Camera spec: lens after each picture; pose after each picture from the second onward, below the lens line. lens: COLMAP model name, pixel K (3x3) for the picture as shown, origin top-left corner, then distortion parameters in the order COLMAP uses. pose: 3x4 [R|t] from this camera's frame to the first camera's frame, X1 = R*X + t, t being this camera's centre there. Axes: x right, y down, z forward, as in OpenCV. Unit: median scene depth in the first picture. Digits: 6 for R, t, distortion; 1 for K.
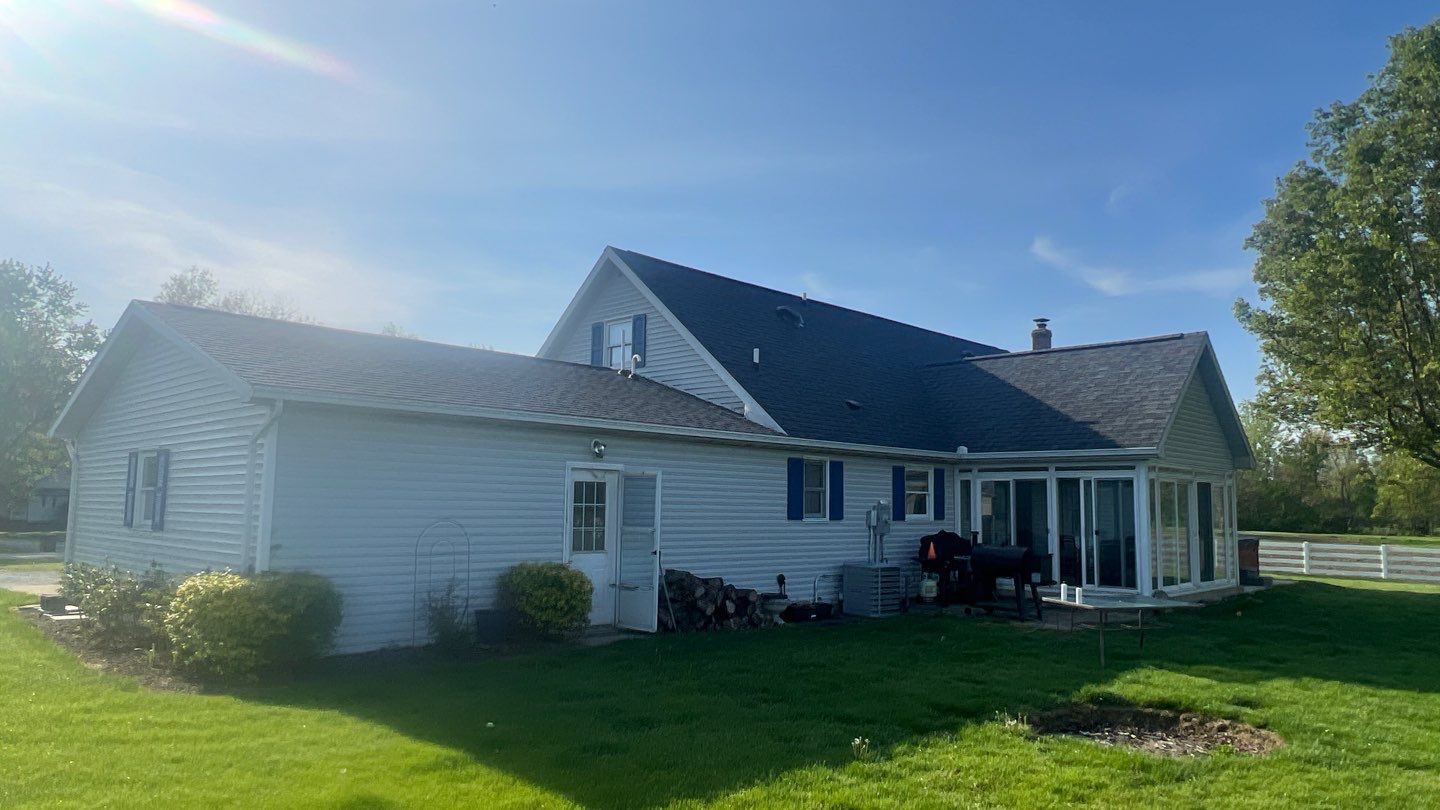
lens RADIAL K [[970.8, 0, 720.0], [0, 970.8, 405.0], [0, 0, 1]] dist [-0.000493, 0.003458]
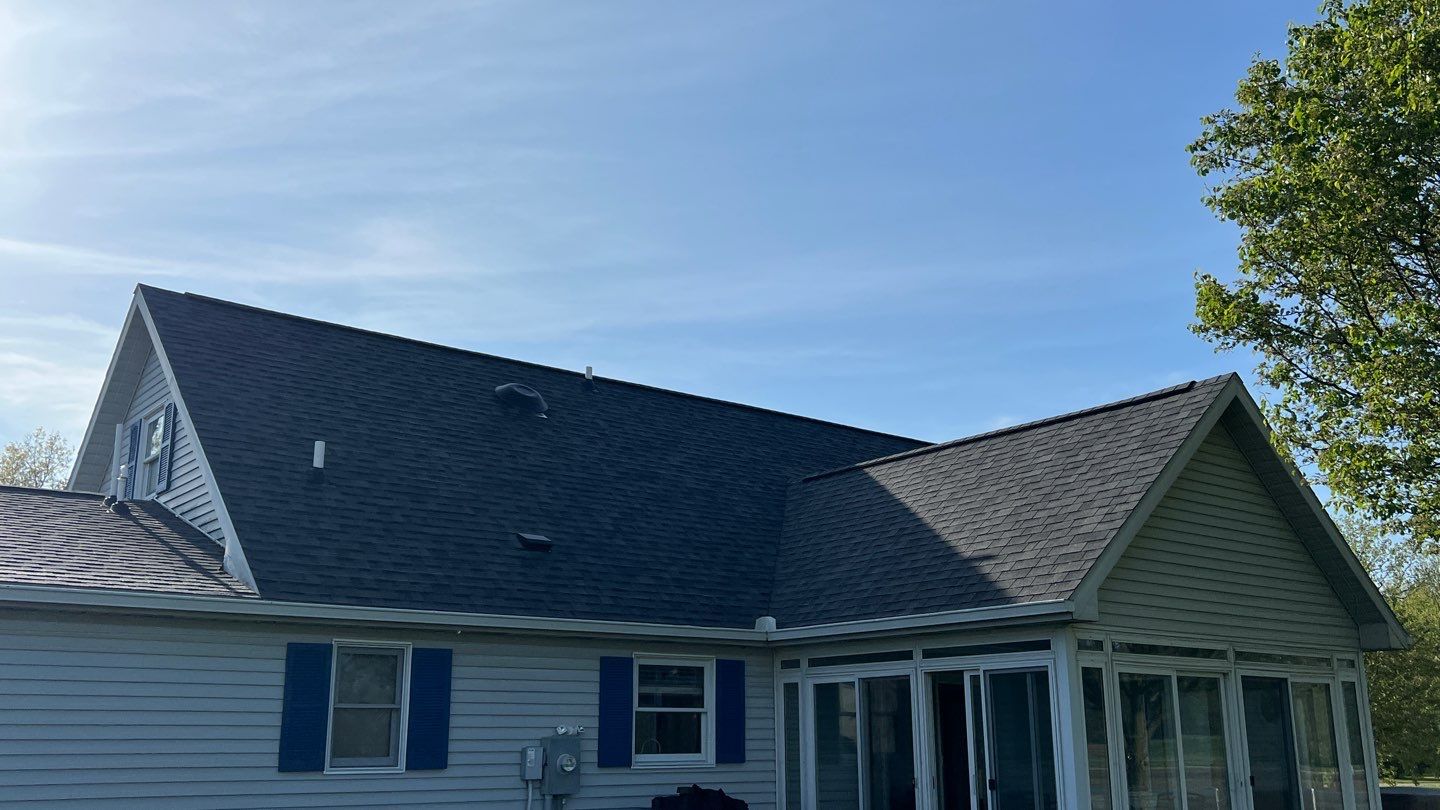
lens RADIAL K [[1352.1, 0, 671.6], [0, 1352.1, 402.8], [0, 0, 1]] dist [0.027071, 0.003565]
pose [[0.992007, -0.050870, -0.115474, 0.349015], [0.033892, 0.988925, -0.144494, 0.039212], [0.121546, 0.139426, 0.982745, 0.320681]]
